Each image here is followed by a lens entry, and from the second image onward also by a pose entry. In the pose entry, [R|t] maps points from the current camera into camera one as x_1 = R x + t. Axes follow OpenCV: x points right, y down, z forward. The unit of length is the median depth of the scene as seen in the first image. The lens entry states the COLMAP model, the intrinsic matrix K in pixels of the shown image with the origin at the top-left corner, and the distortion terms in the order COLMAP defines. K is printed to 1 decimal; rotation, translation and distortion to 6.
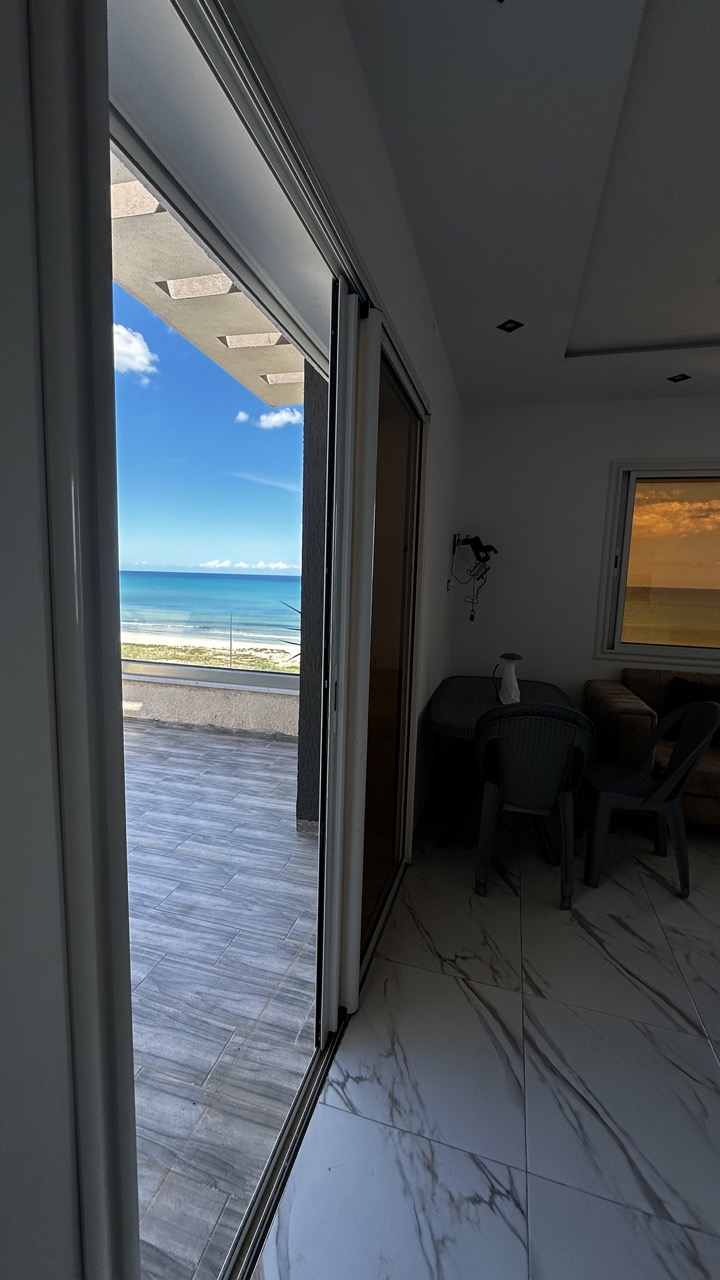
lens RADIAL K [[509.0, 0, 364.8], [0, 509.0, 640.2], [0, 0, 1]] dist [-0.002480, 0.001103]
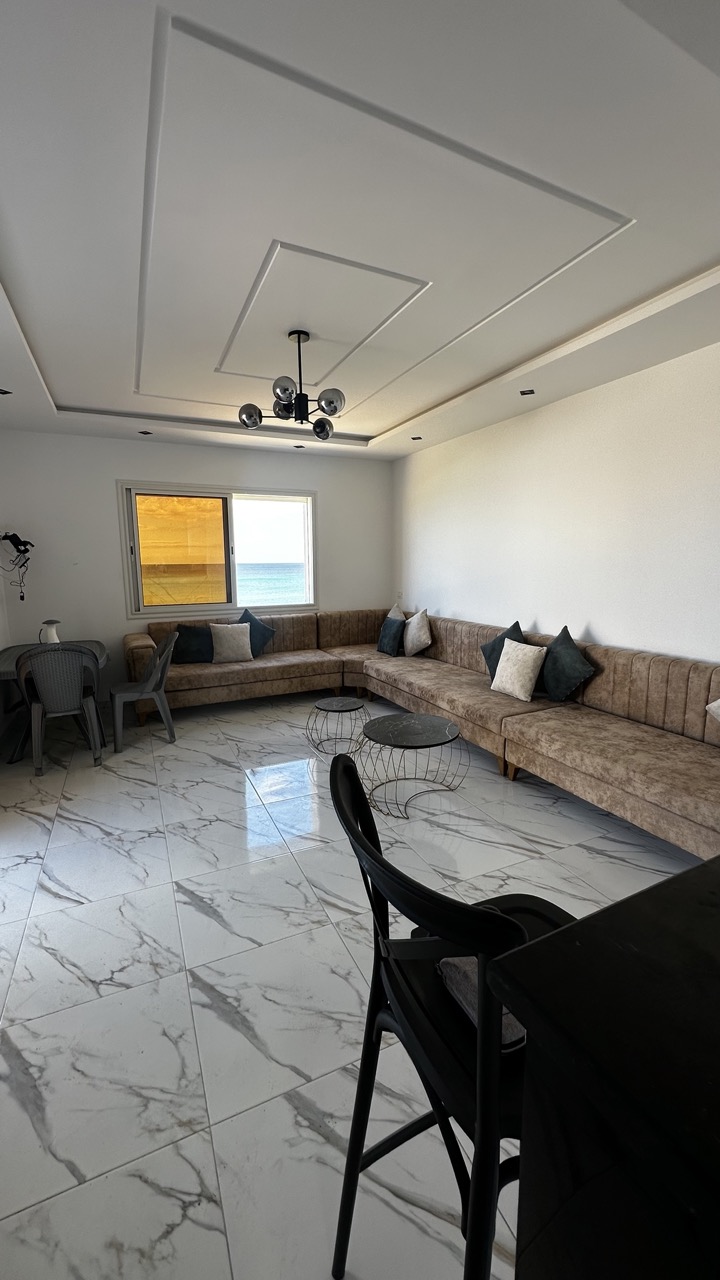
lens RADIAL K [[509.0, 0, 356.0], [0, 509.0, 640.8], [0, 0, 1]] dist [-0.002480, 0.001103]
pose [[0.760456, -0.139259, 0.634282, 0.037525], [0.113235, 0.990208, 0.081644, 0.078234], [-0.639441, 0.009736, 0.768778, -0.751482]]
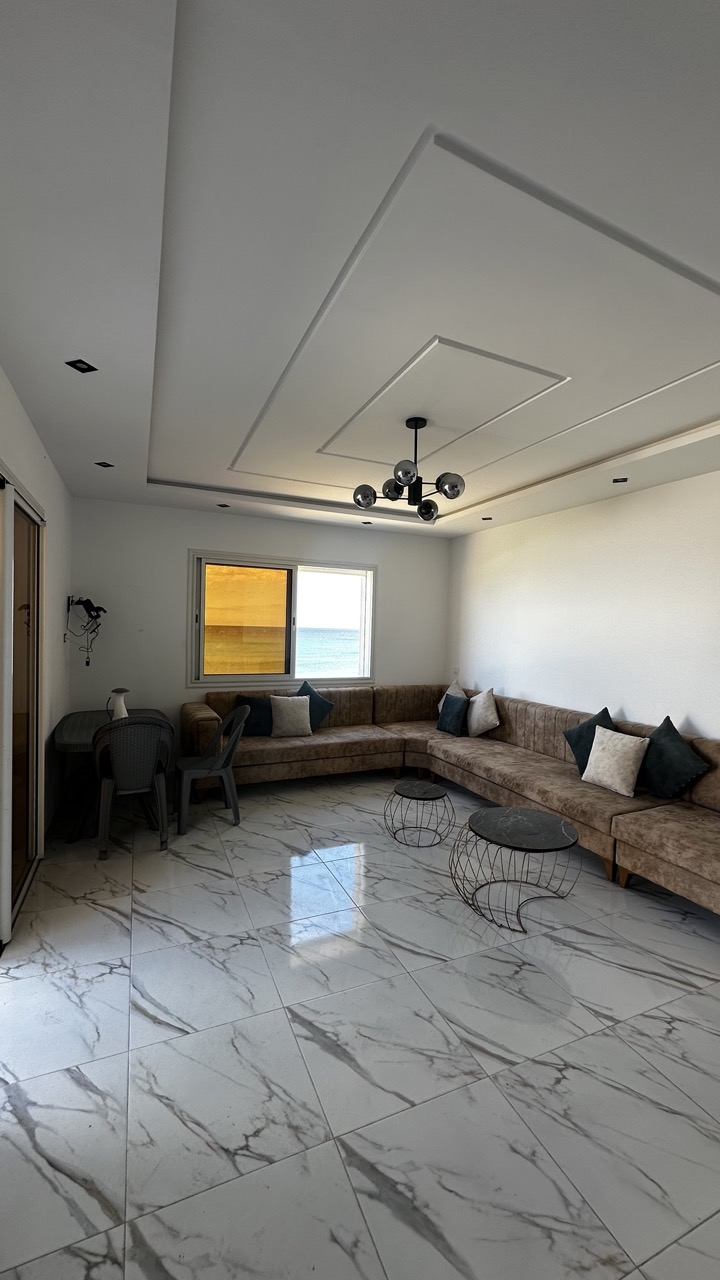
lens RADIAL K [[509.0, 0, 356.2], [0, 509.0, 640.5], [0, 0, 1]] dist [-0.002480, 0.001103]
pose [[0.772355, -0.029716, 0.634495, -0.102009], [0.078483, 0.995715, -0.048901, 0.018101], [-0.630323, 0.087566, 0.771378, -0.557029]]
